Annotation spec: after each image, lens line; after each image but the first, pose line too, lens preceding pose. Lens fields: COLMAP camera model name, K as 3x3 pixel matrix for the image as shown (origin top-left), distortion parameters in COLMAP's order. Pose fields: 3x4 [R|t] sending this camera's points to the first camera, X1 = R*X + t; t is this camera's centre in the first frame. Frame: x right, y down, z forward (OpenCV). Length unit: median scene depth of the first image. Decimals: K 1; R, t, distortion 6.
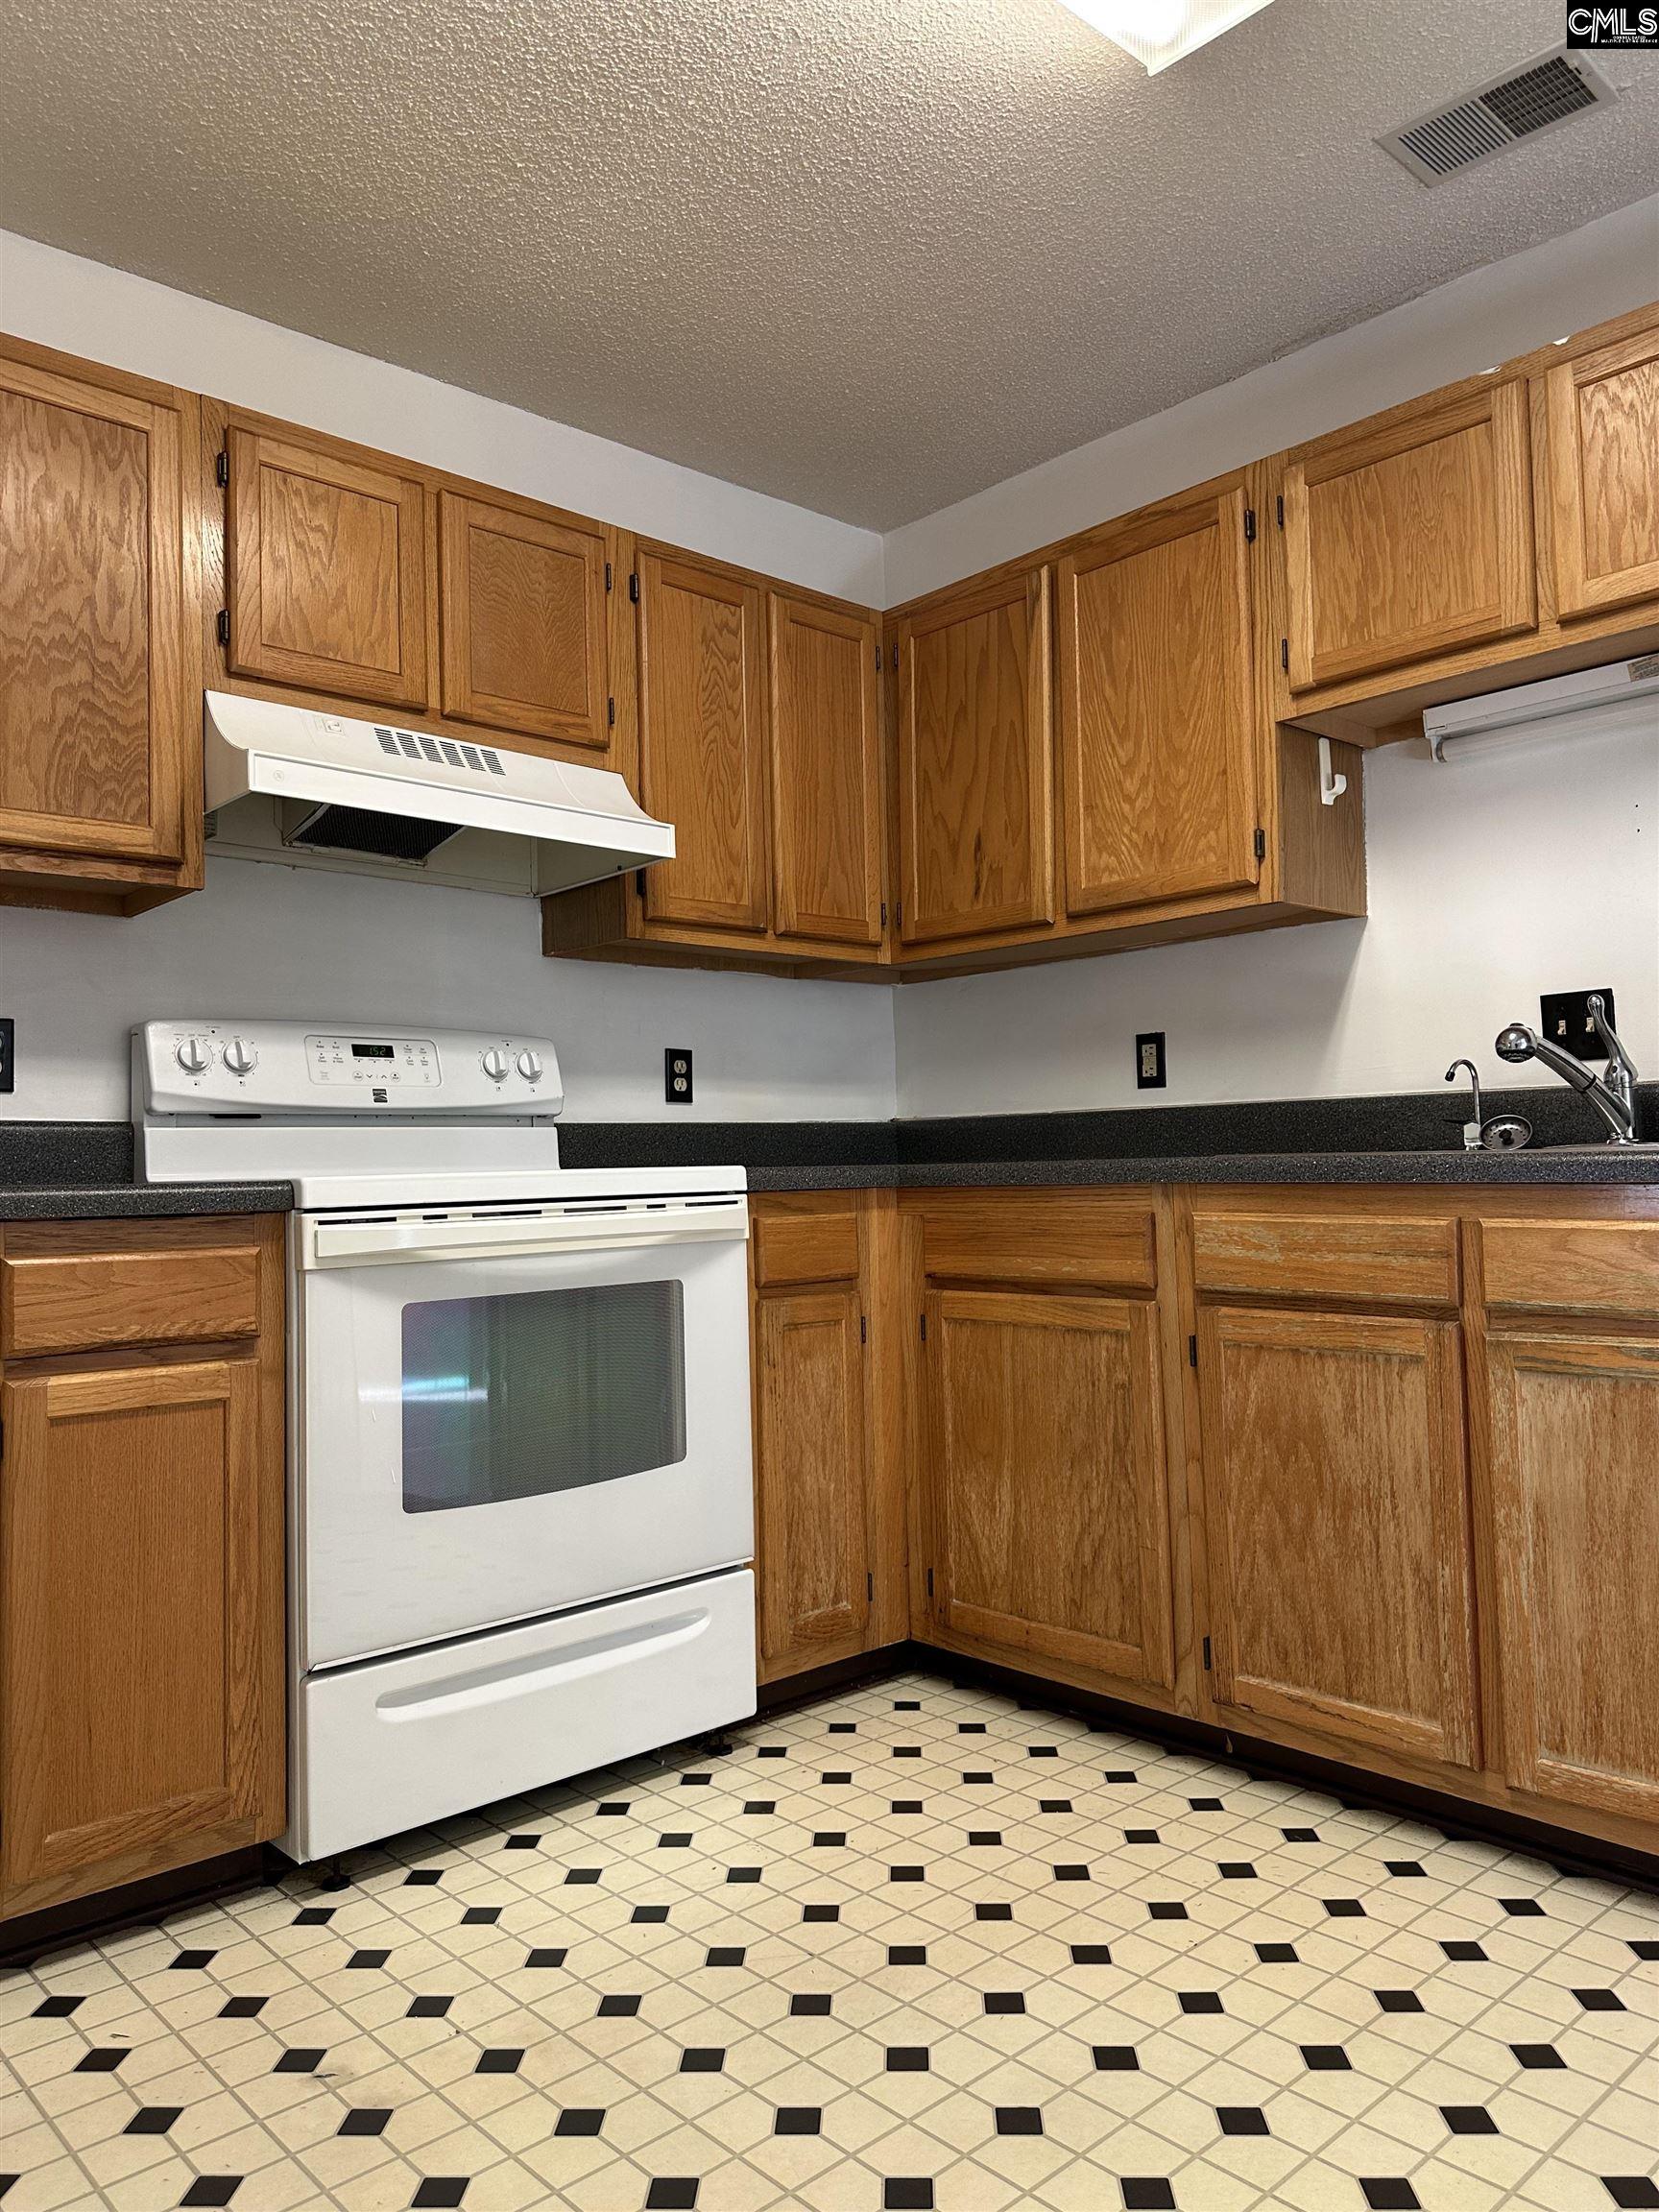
lens RADIAL K [[1547.7, 0, 829.6], [0, 1547.7, 1100.8], [0, 0, 1]] dist [0.166273, -0.323708]
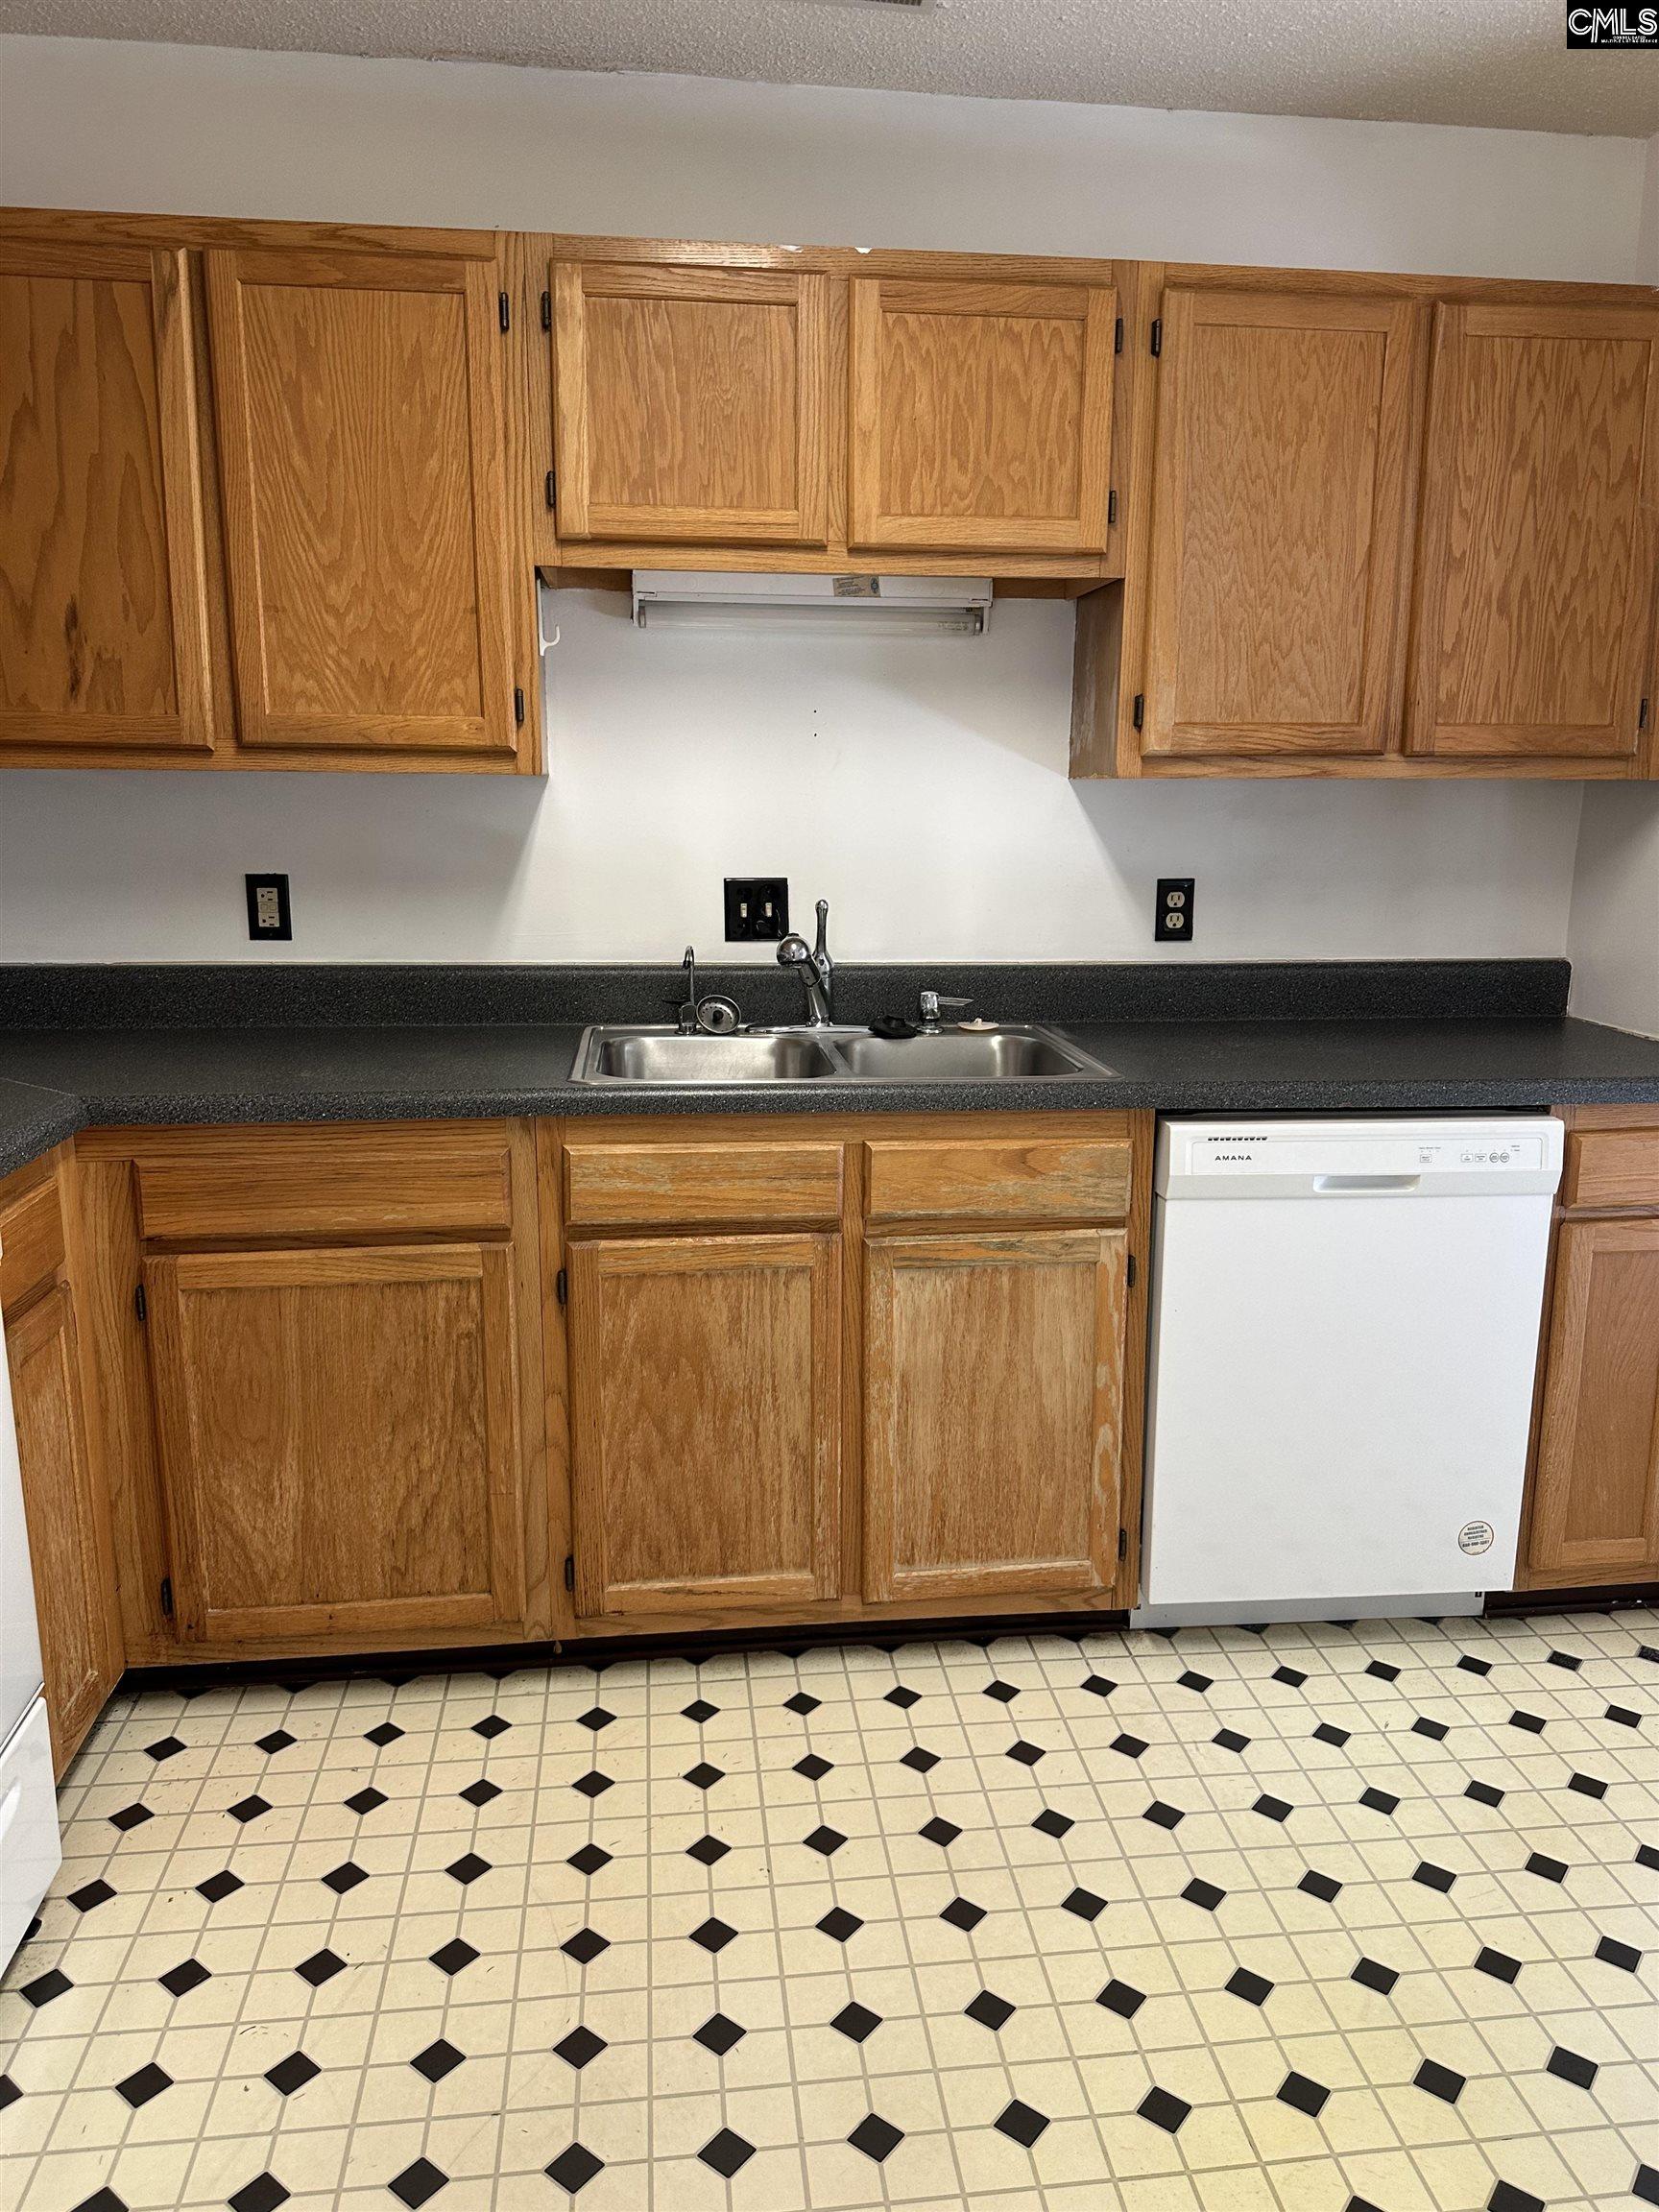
lens RADIAL K [[1547.7, 0, 829.6], [0, 1547.7, 1100.8], [0, 0, 1]] dist [0.166273, -0.323708]
pose [[0.577810, -0.139828, 0.804104, -0.428245], [-0.056613, 0.975976, 0.210396, -0.162964], [-0.814206, -0.167091, 0.556012, 0.369393]]
